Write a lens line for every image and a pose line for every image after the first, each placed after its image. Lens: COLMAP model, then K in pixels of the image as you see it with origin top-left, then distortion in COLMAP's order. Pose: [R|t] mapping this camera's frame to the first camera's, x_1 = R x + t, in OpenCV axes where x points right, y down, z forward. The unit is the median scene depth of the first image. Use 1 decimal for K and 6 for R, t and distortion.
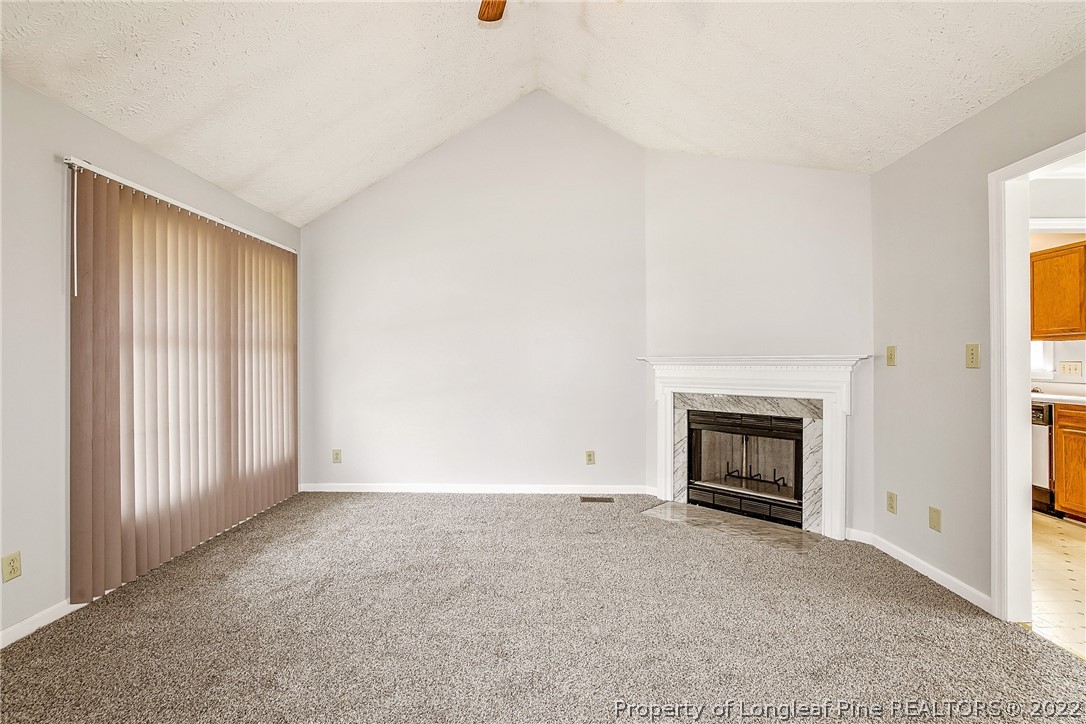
lens RADIAL K [[467.2, 0, 543.0], [0, 467.2, 362.0], [0, 0, 1]] dist [0.002399, 0.000722]
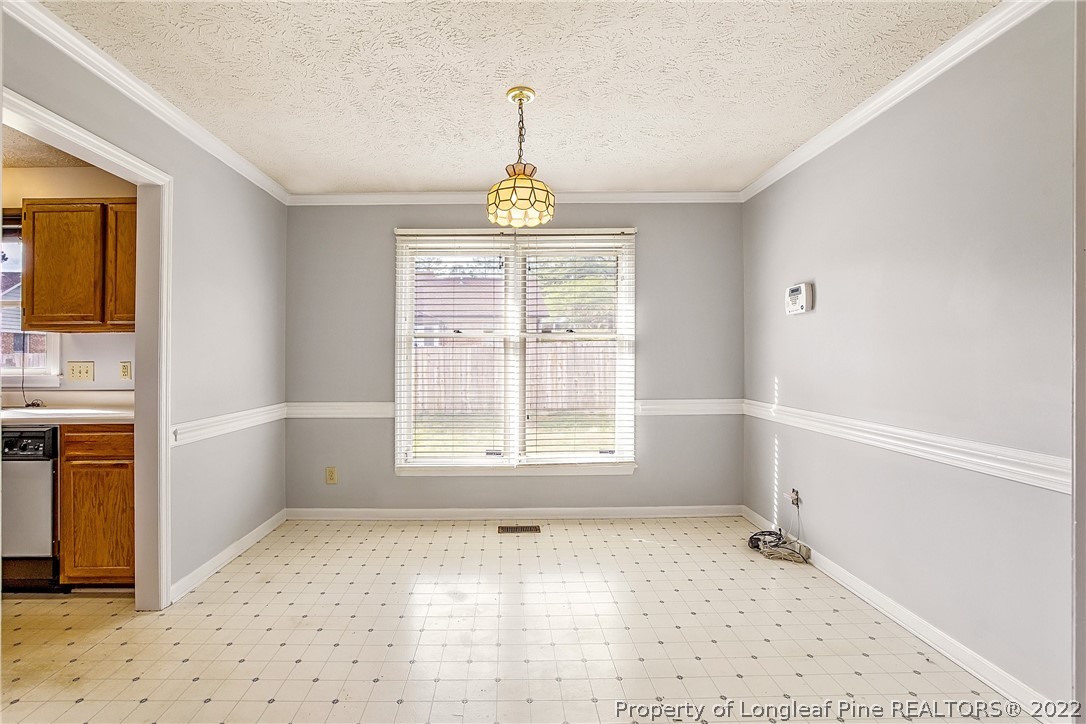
lens RADIAL K [[488.0, 0, 543.0], [0, 488.0, 362.0], [0, 0, 1]] dist [-0.014721, 0.000017]
pose [[-0.042374, 0.008327, 0.999067, 0.386026], [-0.004122, 0.999955, -0.008509, 0.003352], [-0.999093, -0.004479, -0.042338, 0.350652]]
